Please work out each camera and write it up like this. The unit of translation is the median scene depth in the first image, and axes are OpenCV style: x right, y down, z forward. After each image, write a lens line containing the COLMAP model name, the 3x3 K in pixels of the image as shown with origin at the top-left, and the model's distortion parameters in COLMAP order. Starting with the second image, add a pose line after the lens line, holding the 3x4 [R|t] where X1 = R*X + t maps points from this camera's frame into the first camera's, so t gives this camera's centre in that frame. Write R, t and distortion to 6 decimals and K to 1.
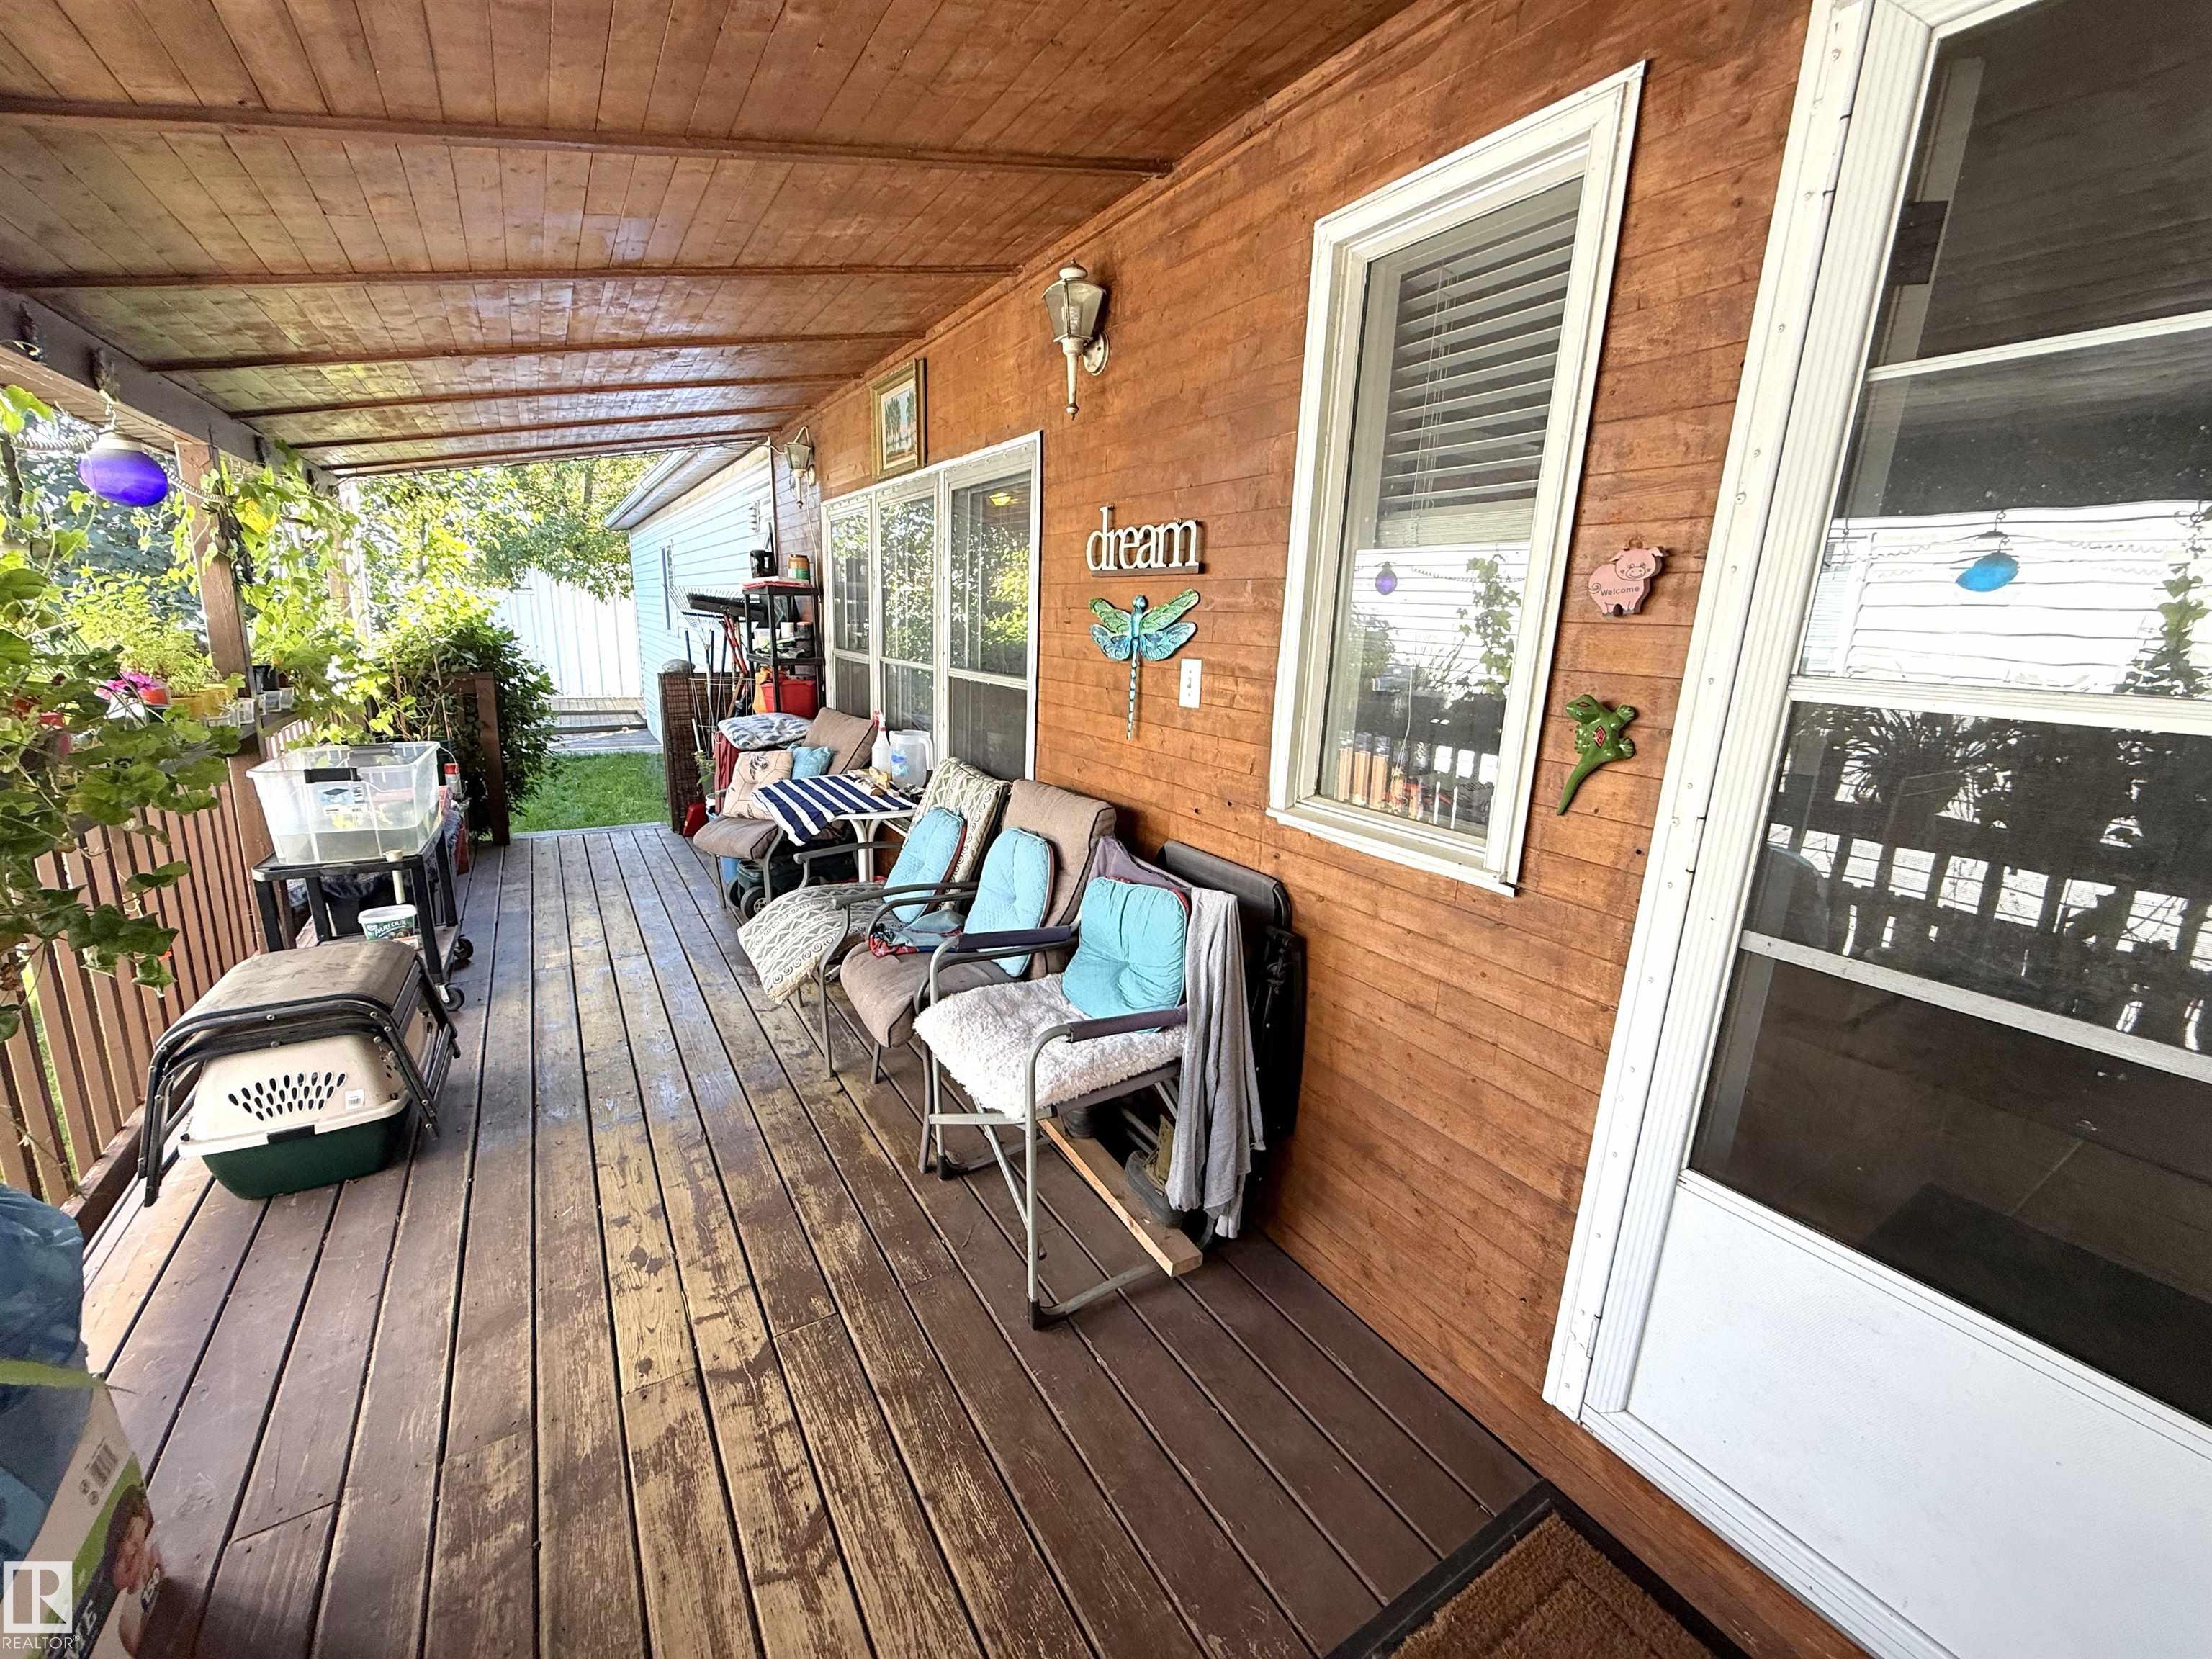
lens RADIAL K [[875.2, 0, 1103.3], [0, 875.2, 832.2], [0, 0, 1]] dist [-0.001026, -0.000498]
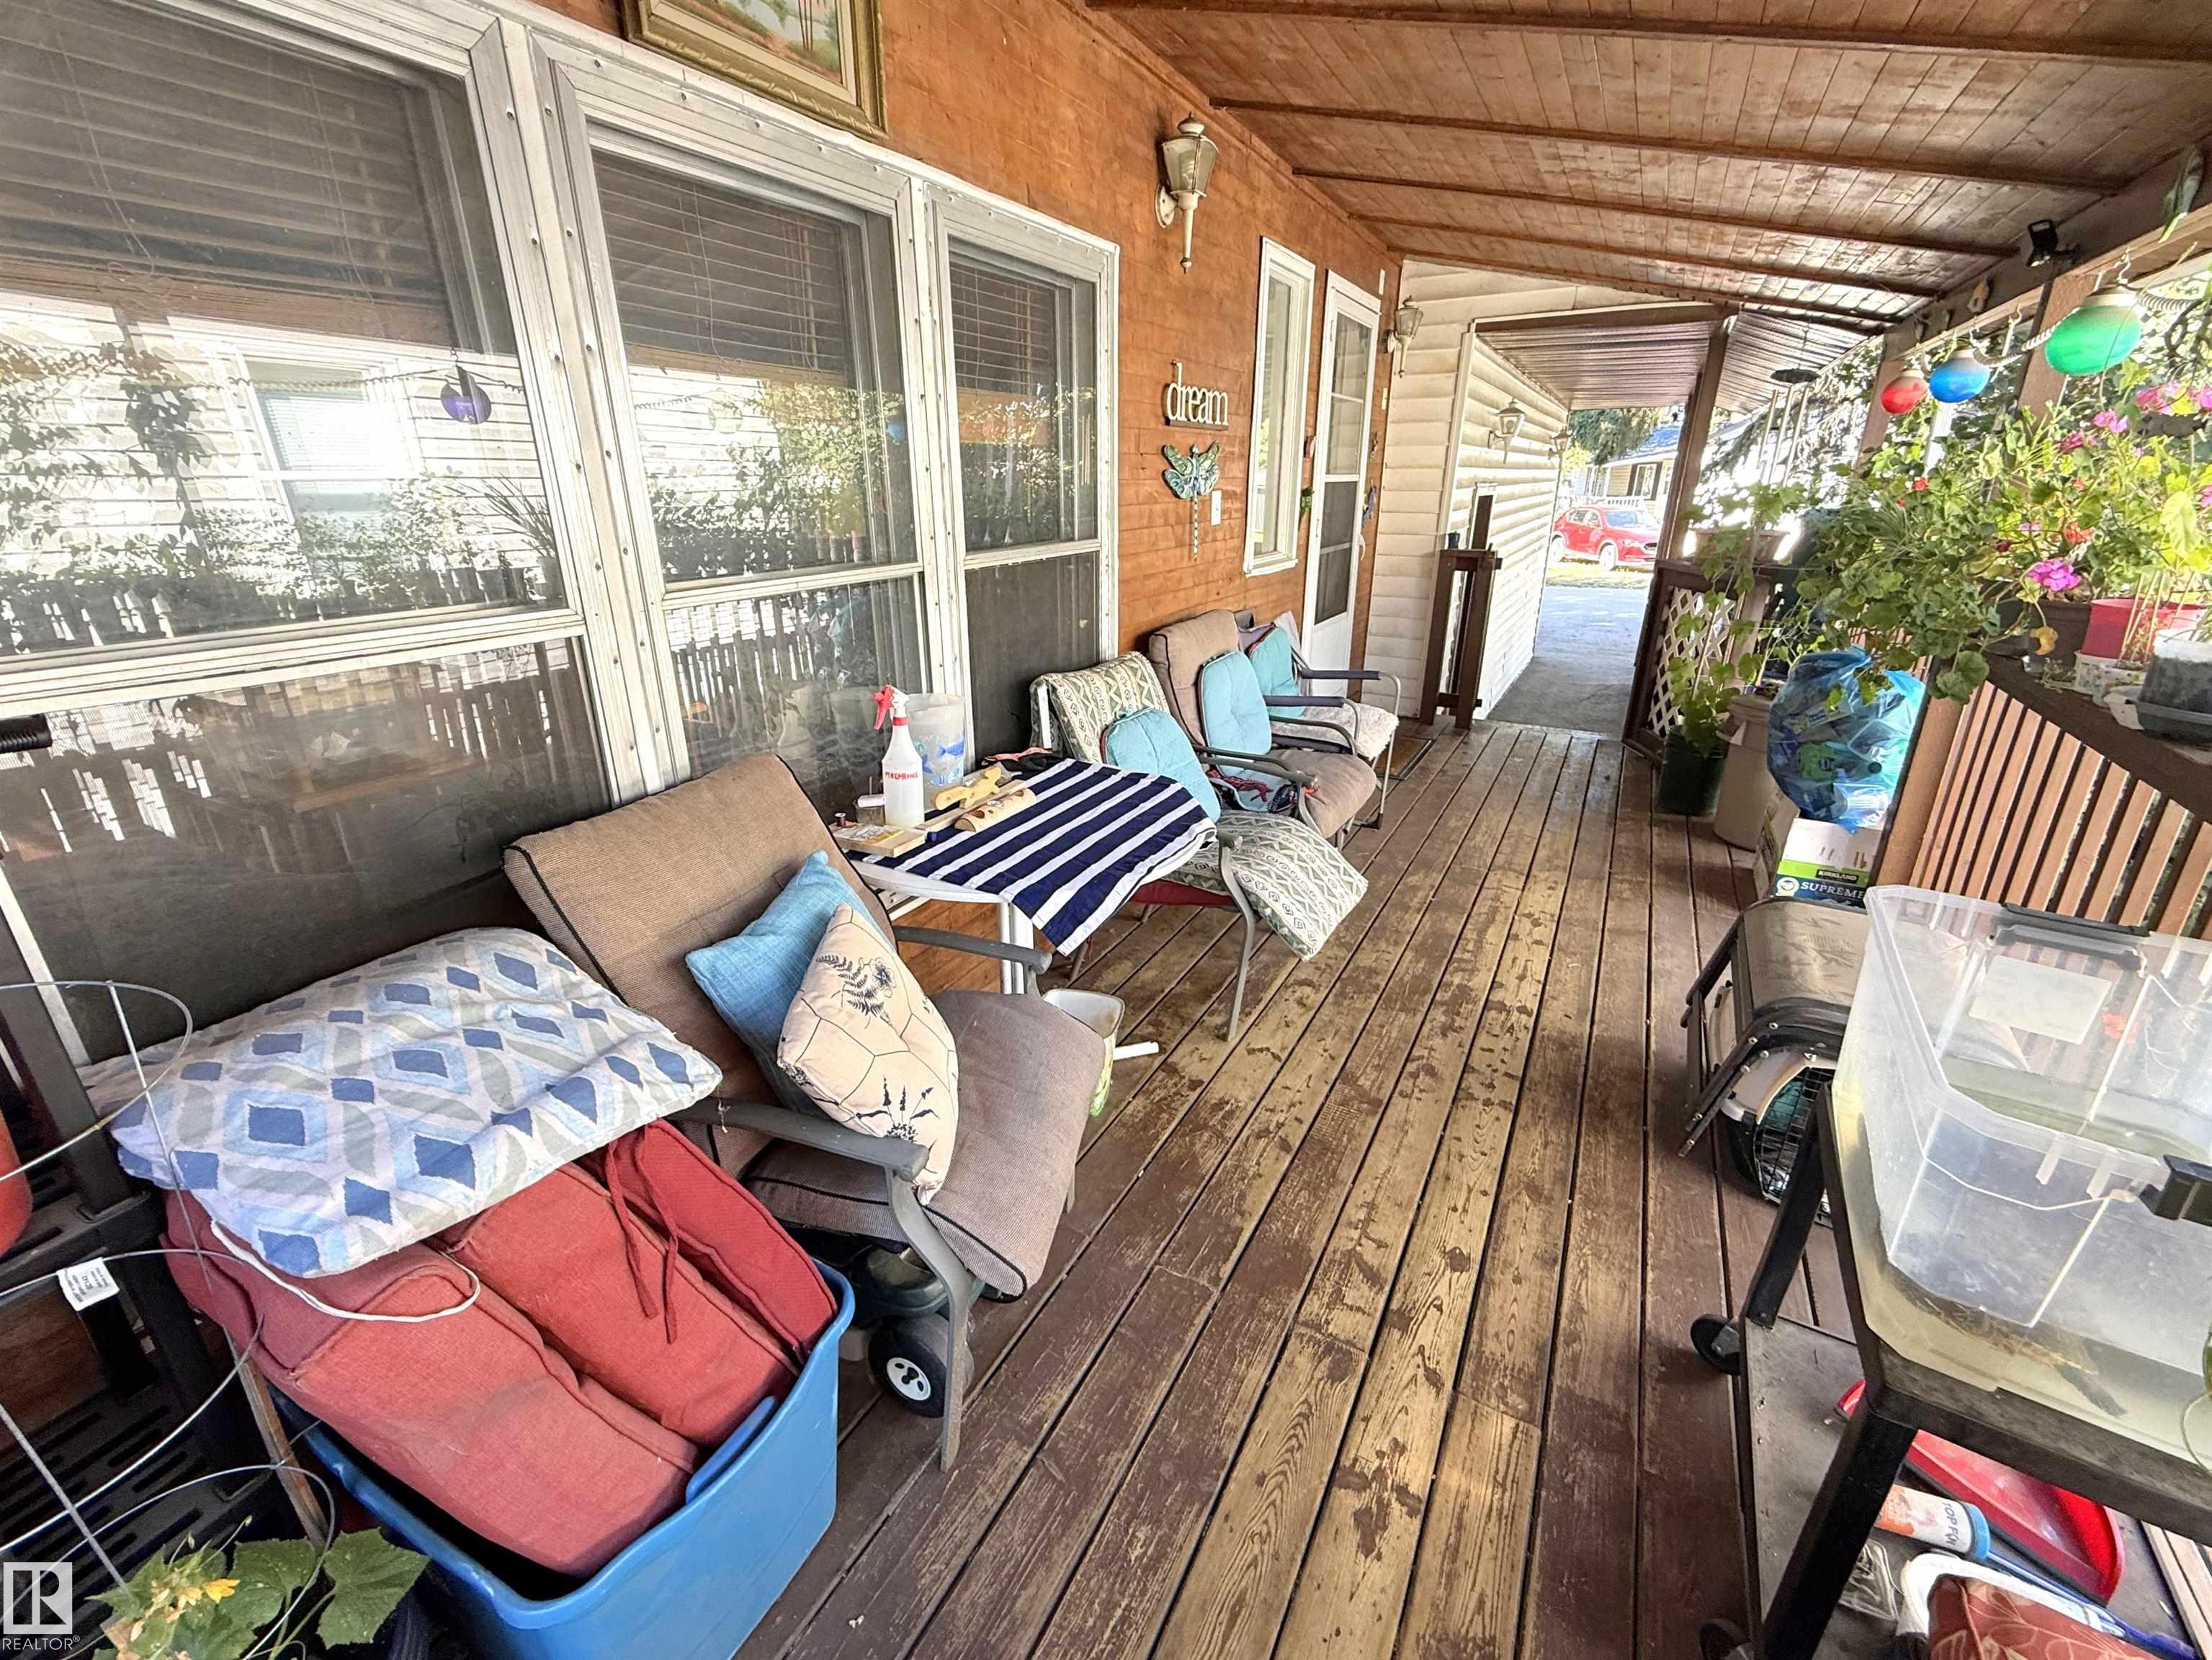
lens RADIAL K [[930.8, 0, 1098.8], [0, 930.8, 820.8], [0, 0, 1]] dist [0.000226, -0.000004]
pose [[-0.474686, -0.343055, 0.810547, -1.273827], [0.190819, 0.858898, 0.475270, -0.506887], [-0.859221, 0.380272, -0.342245, 1.922478]]
